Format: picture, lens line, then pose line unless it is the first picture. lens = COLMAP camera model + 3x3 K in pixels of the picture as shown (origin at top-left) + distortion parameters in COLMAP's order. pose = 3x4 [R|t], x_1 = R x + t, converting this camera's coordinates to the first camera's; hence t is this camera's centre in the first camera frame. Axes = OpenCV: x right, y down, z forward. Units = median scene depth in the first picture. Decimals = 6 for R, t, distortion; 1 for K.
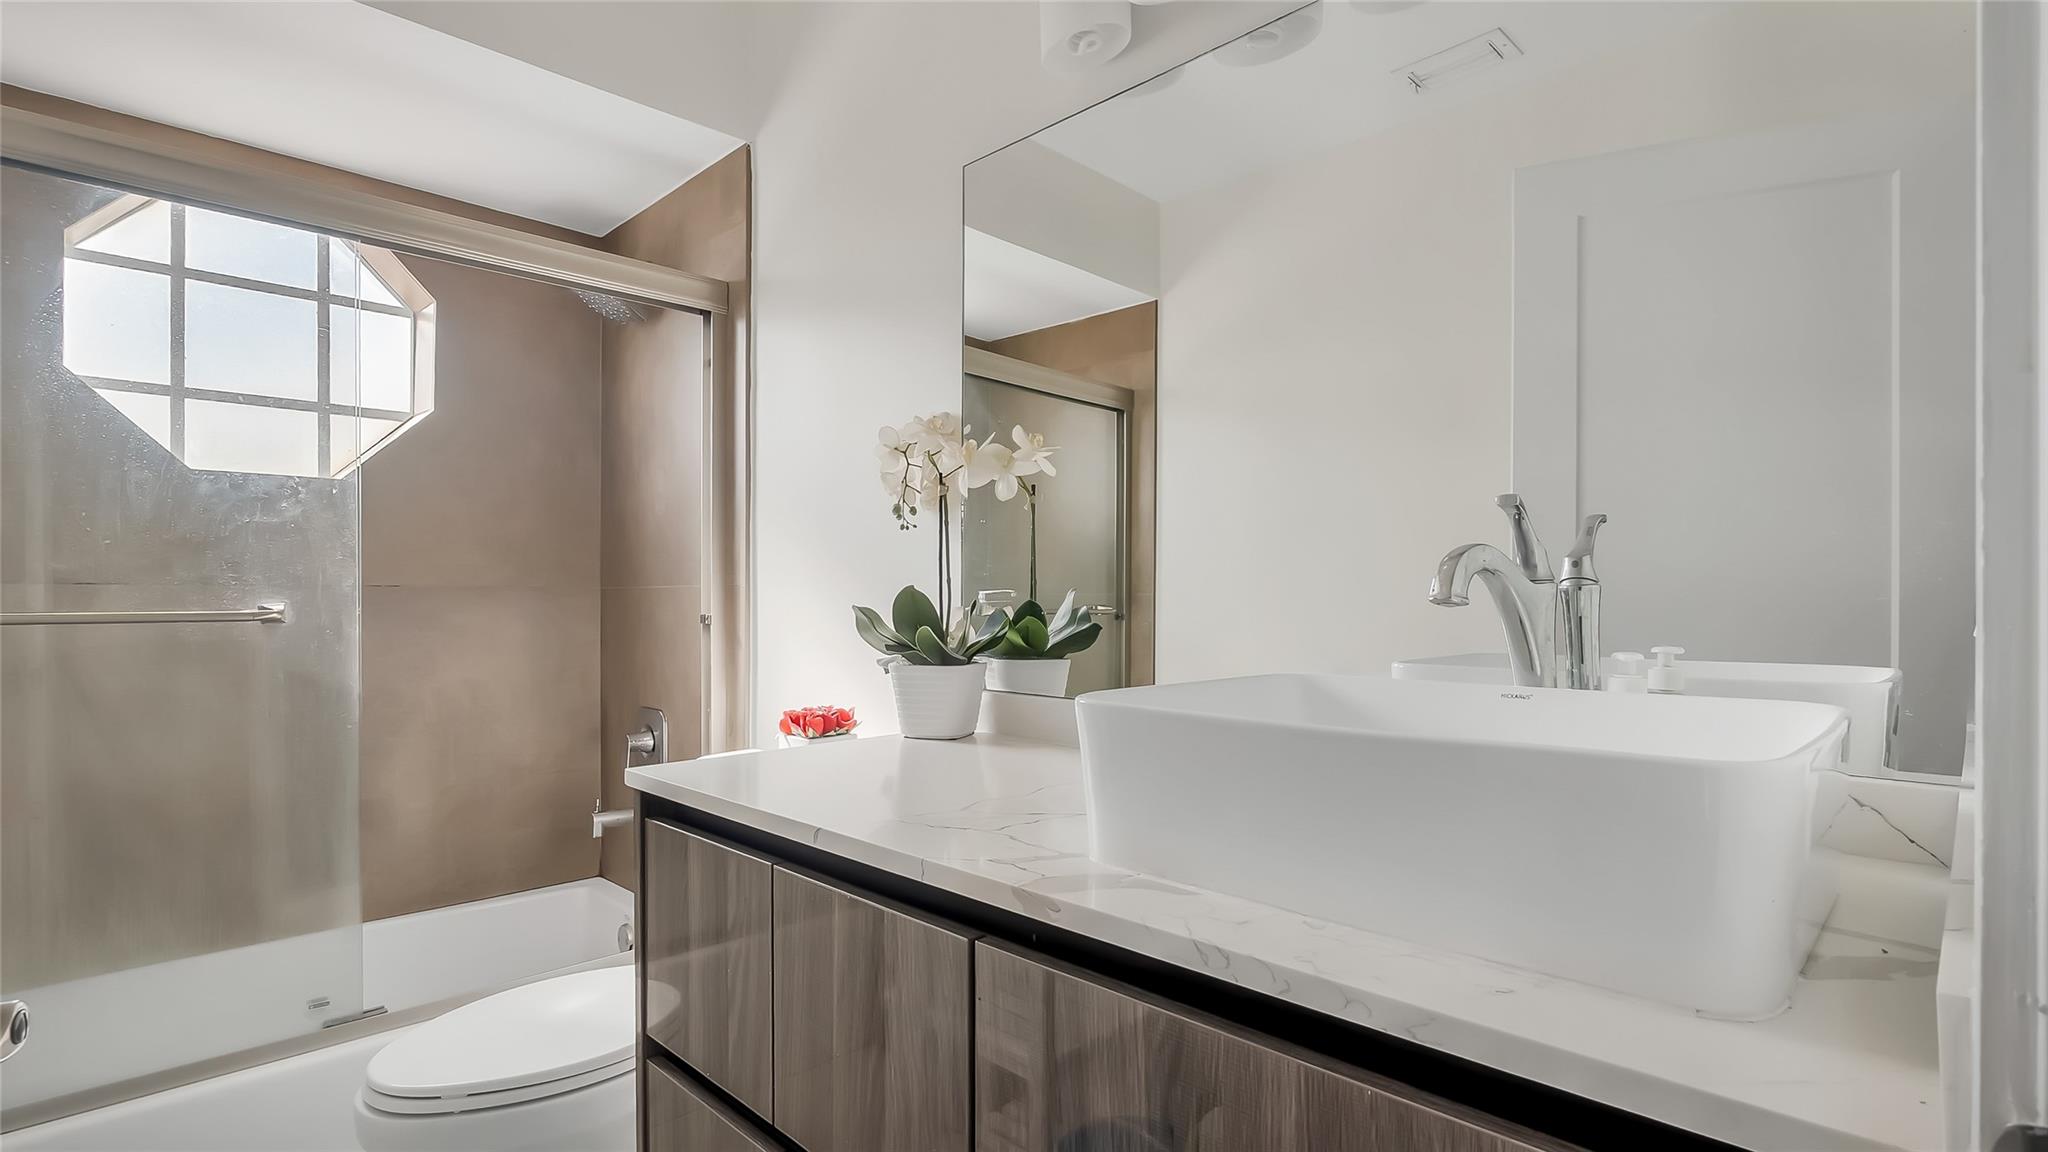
lens RADIAL K [[964.8, 0, 1022.1], [0, 964.8, 608.9], [0, 0, 1]] dist [-0.004800, -0.000911]
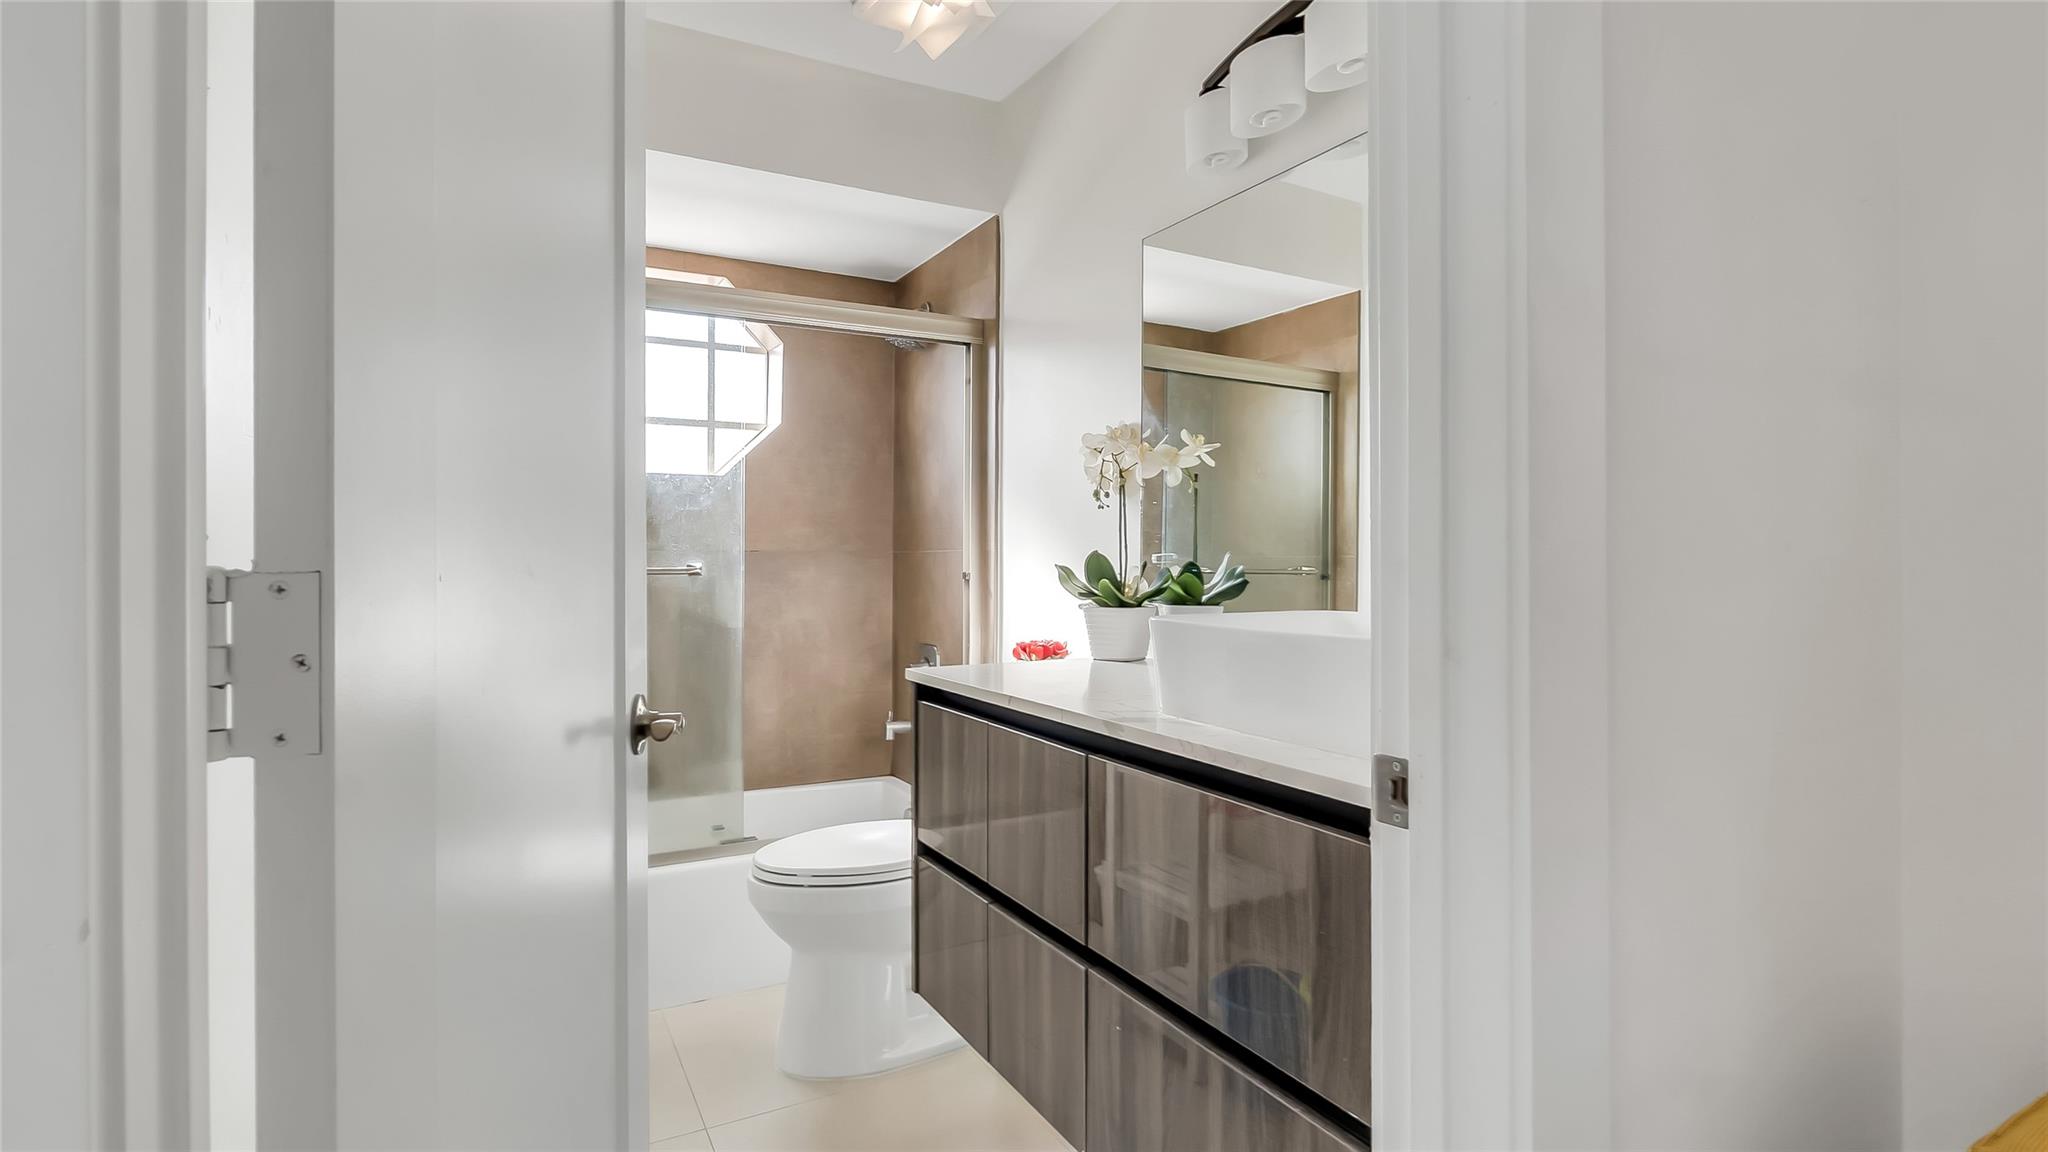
lens RADIAL K [[964.8, 0, 1021.8], [0, 964.8, 570.0], [0, 0, 1]] dist [-0.004800, -0.000911]
pose [[0.960875, 0.003884, -0.276956, 0.117081], [-0.004304, 0.999990, -0.000906, 0.004040], [0.276949, 0.002062, 0.960882, -0.263211]]
